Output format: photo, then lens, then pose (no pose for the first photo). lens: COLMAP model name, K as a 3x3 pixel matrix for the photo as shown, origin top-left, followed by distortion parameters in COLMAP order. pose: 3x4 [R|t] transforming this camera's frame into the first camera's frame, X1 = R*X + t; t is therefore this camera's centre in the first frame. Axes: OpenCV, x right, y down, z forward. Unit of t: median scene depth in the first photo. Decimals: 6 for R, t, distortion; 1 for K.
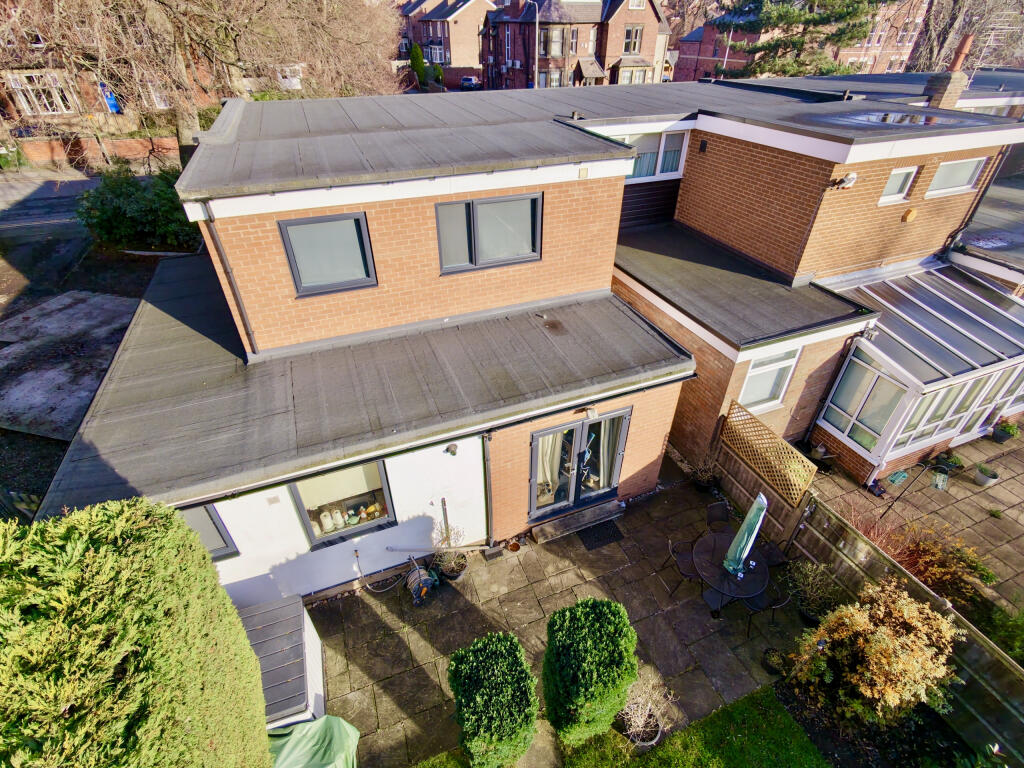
lens RADIAL K [[488.5, 0, 513.1], [0, 488.5, 387.3], [0, 0, 1]] dist [0.003346, 0.000707]
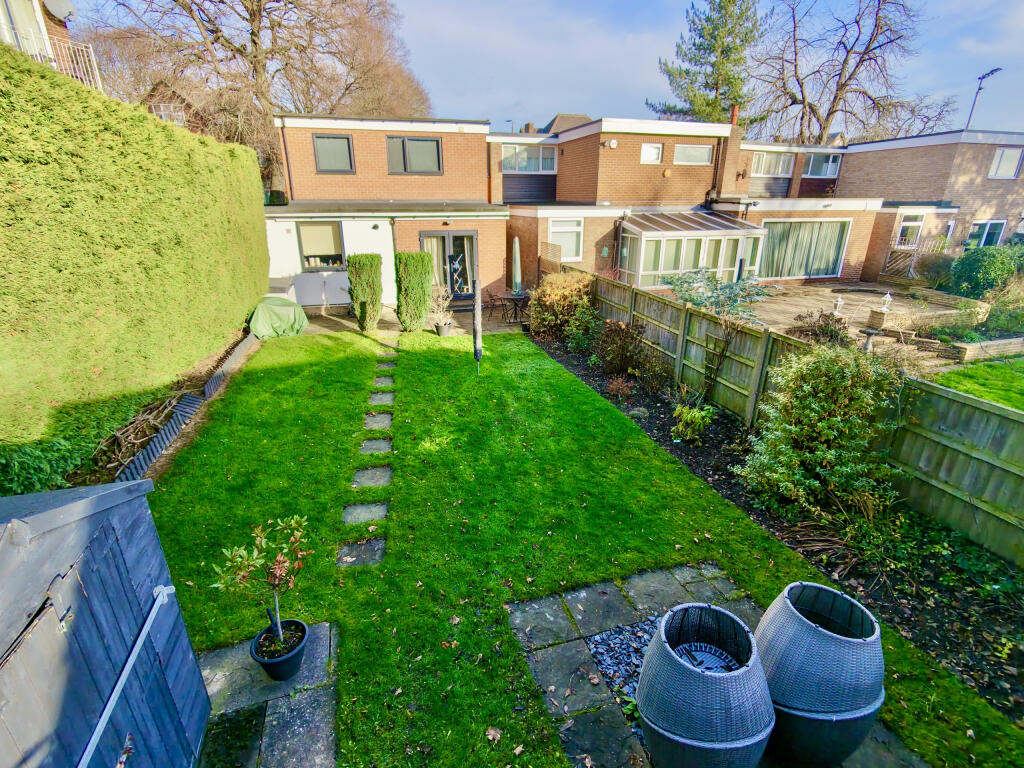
lens RADIAL K [[488.5, 0, 512.0], [0, 488.5, 379.7], [0, 0, 1]] dist [0.003346, 0.000707]
pose [[0.996234, 0.029331, -0.081589, 0.543518], [-0.050239, 0.962243, -0.267516, 1.088633], [0.070662, 0.270608, 0.960093, -0.656030]]
